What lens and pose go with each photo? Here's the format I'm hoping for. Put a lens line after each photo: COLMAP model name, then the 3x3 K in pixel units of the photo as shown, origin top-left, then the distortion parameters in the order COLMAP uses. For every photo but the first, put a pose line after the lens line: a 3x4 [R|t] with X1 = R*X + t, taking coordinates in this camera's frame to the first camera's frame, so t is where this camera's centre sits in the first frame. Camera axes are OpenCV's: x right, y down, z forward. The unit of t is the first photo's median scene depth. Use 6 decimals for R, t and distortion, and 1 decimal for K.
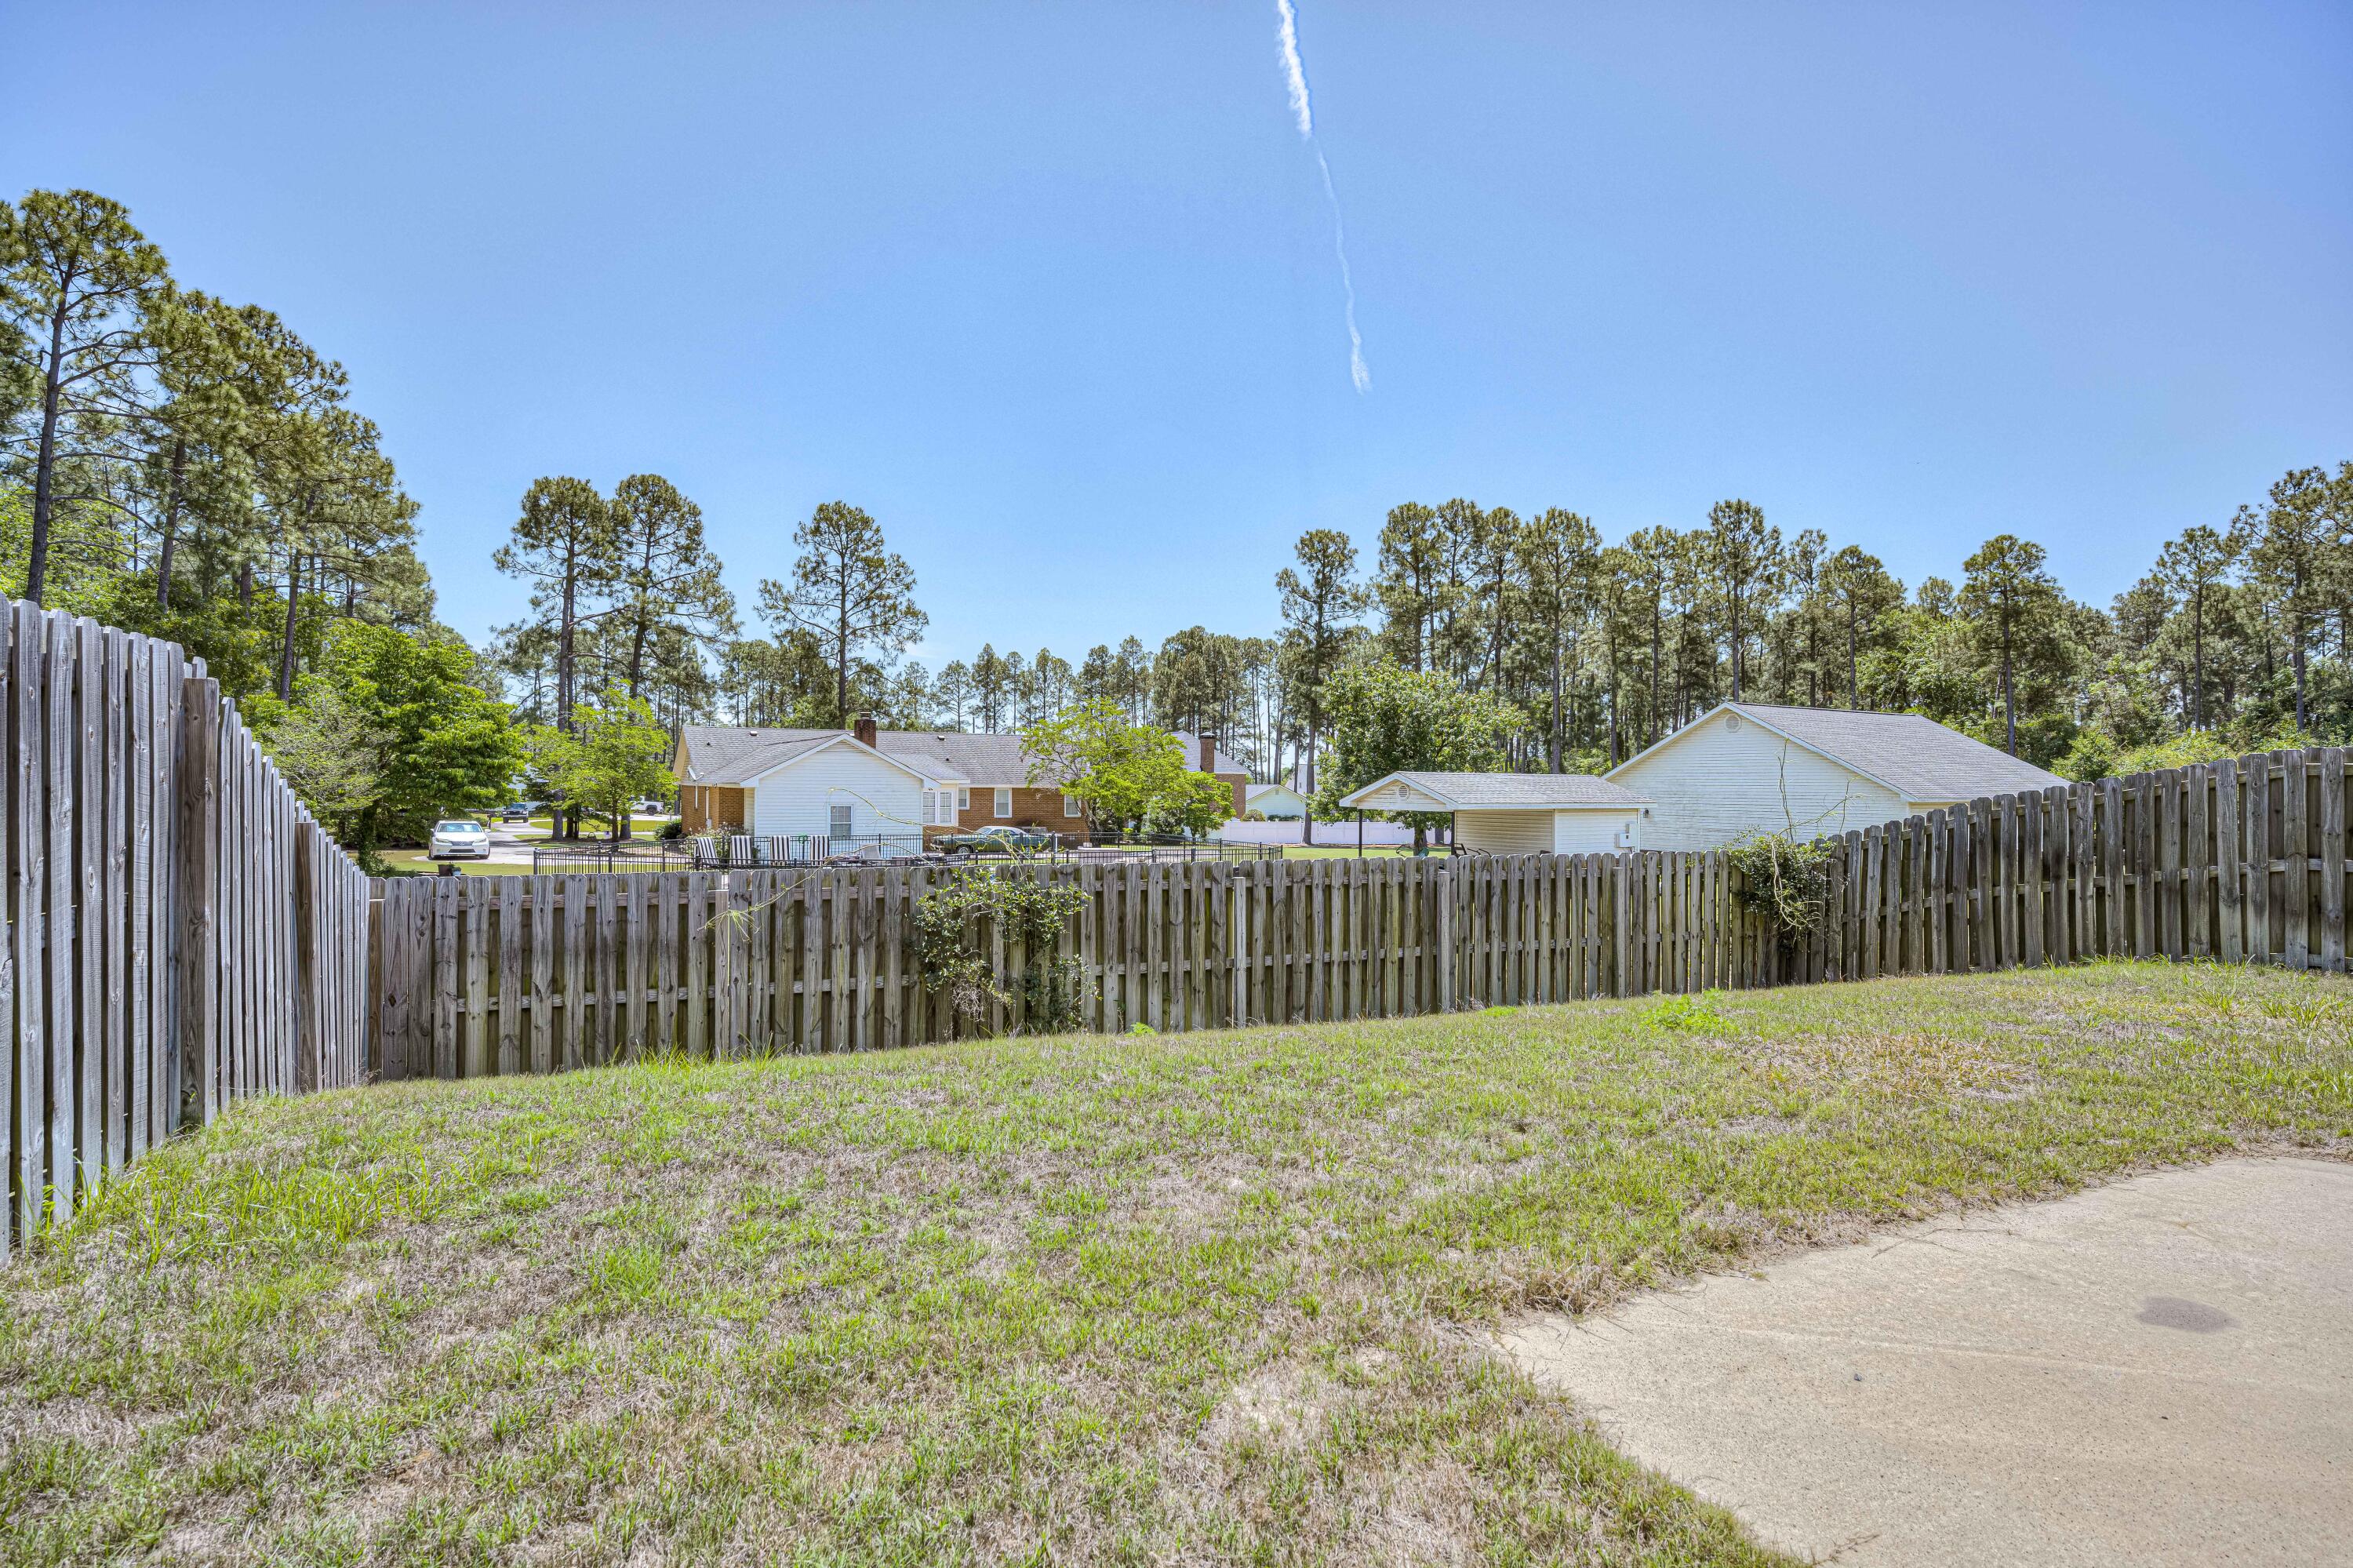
lens RADIAL K [[1240.3, 0, 1164.0], [0, 1240.3, 773.5], [0, 0, 1]] dist [-0.006815, -0.000473]
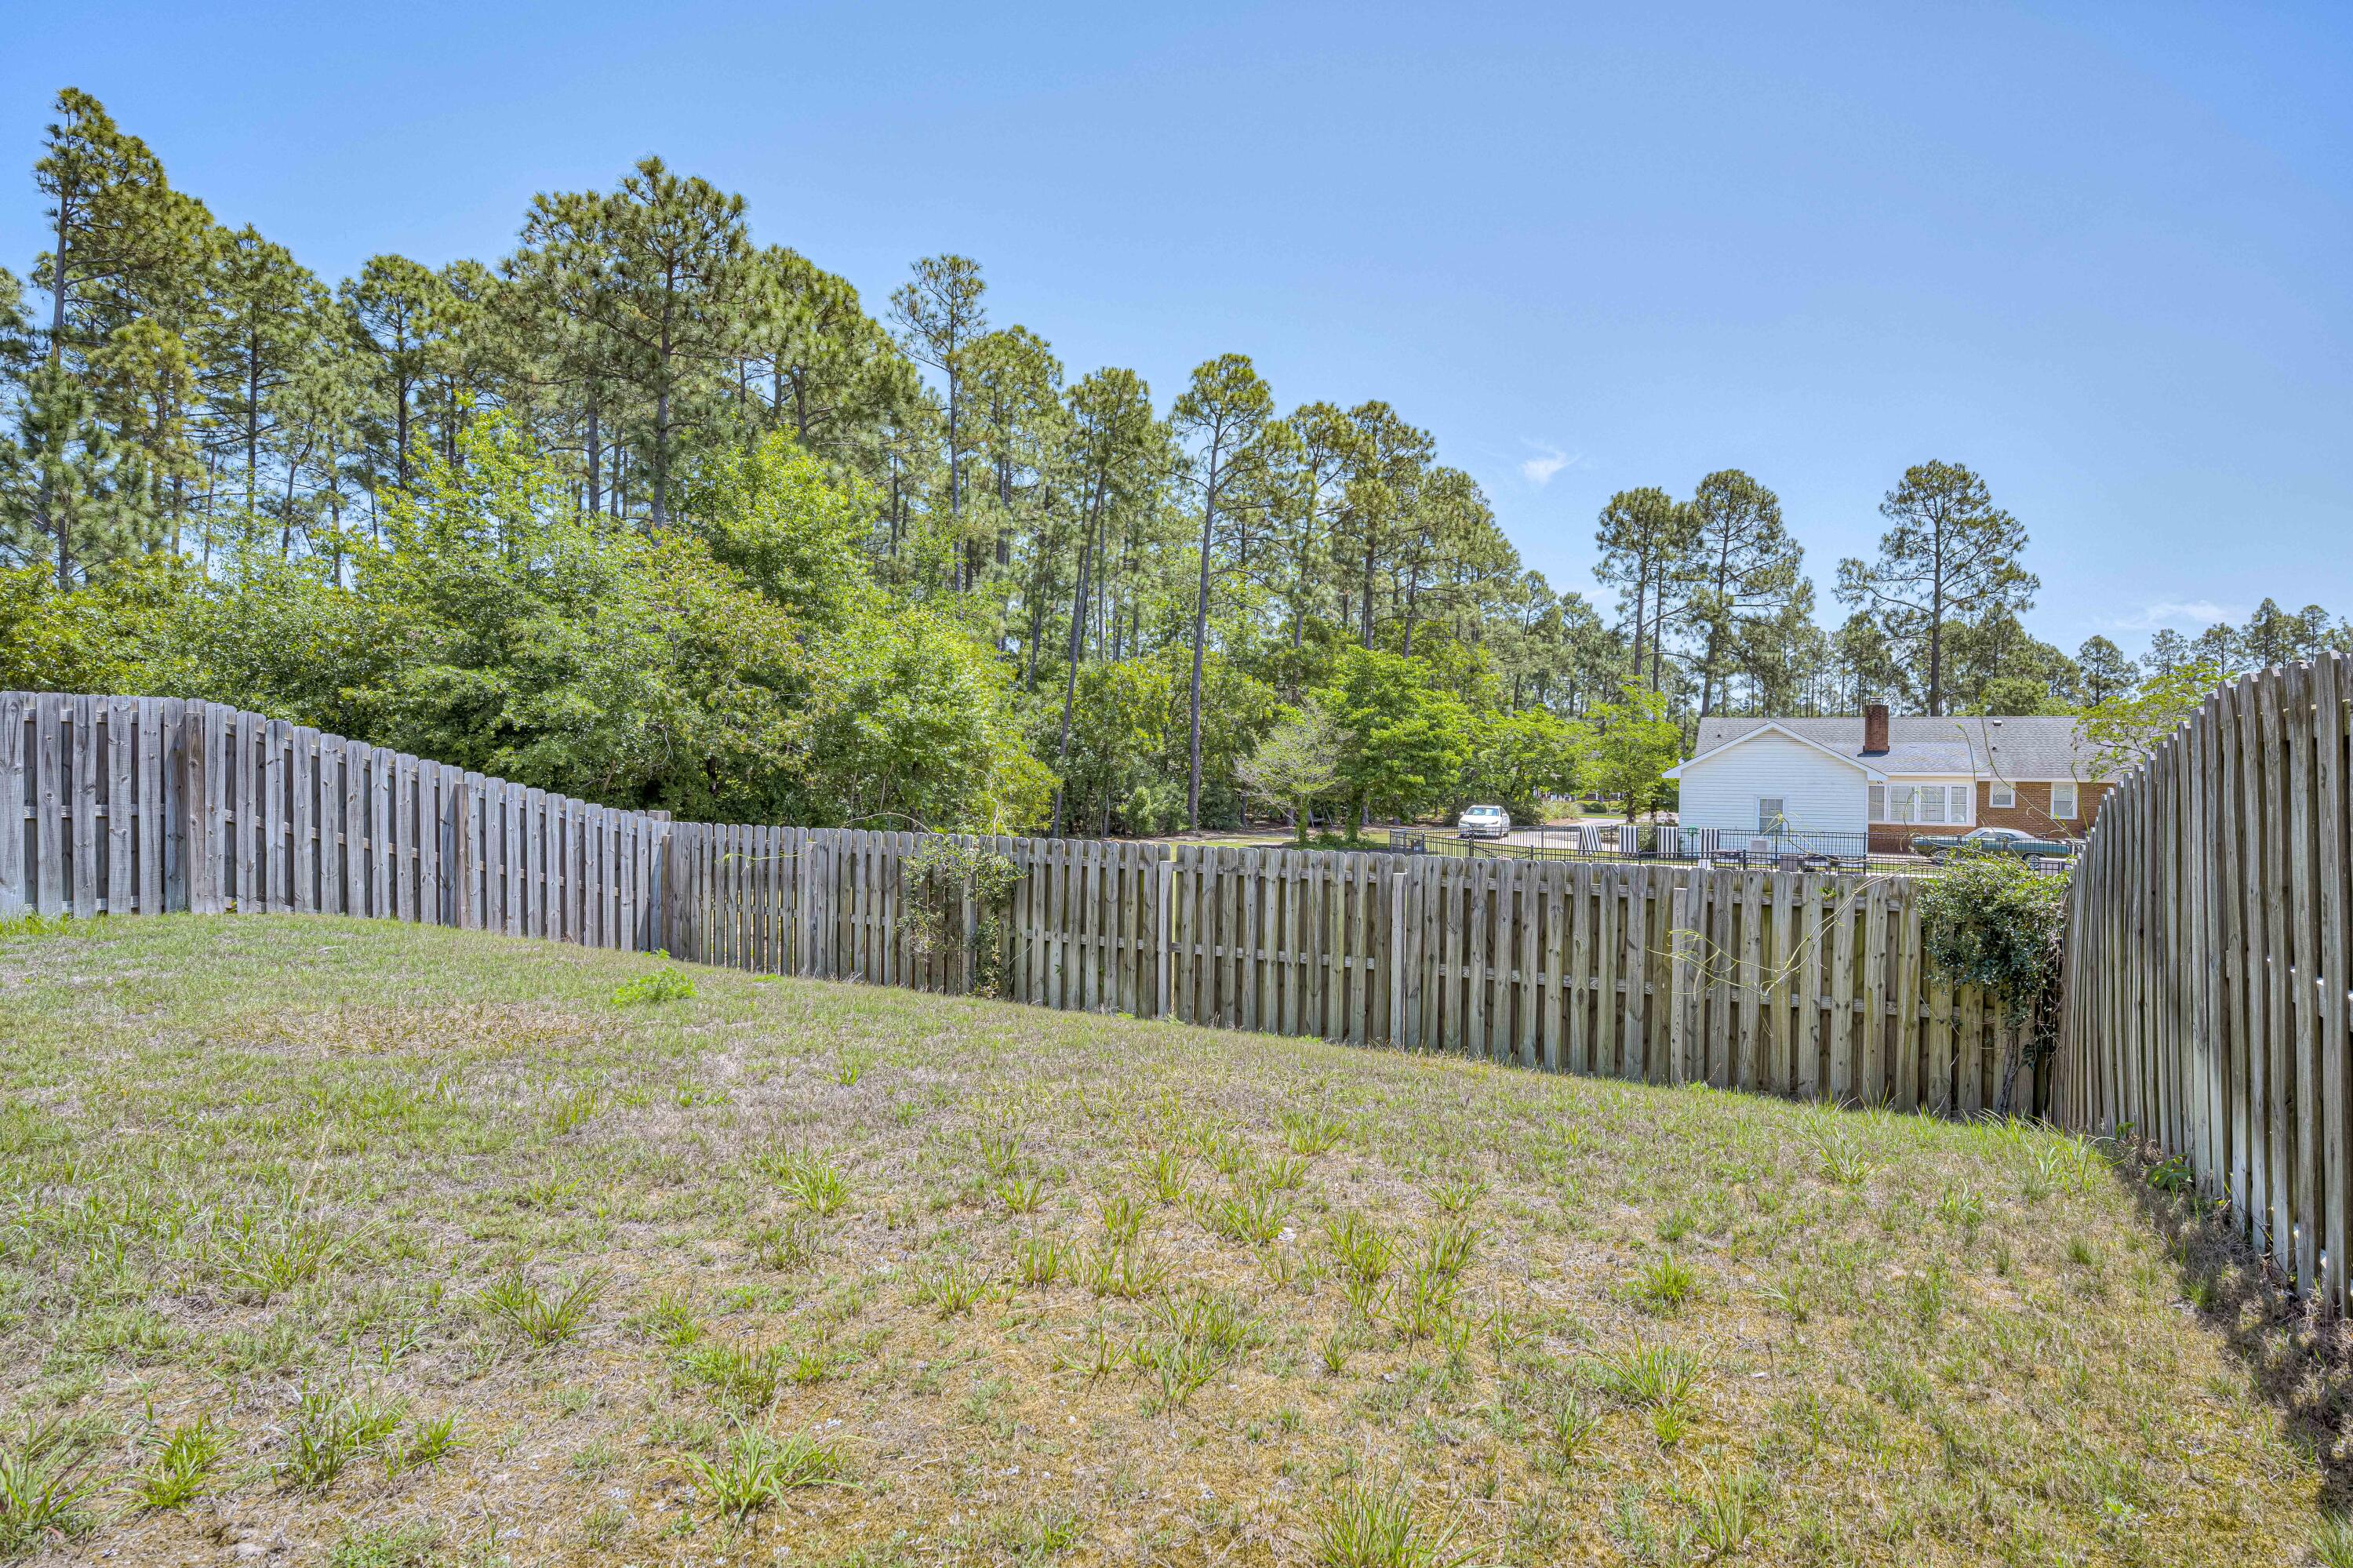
lens RADIAL K [[1240.3, 0, 1253.3], [0, 1240.3, 769.3], [0, 0, 1]] dist [-0.006815, -0.000473]
pose [[0.635555, 0.001108, -0.772055, 0.822301], [0.000149, 0.999999, 0.001558, 0.008054], [0.772056, -0.001105, 0.635554, 0.397321]]
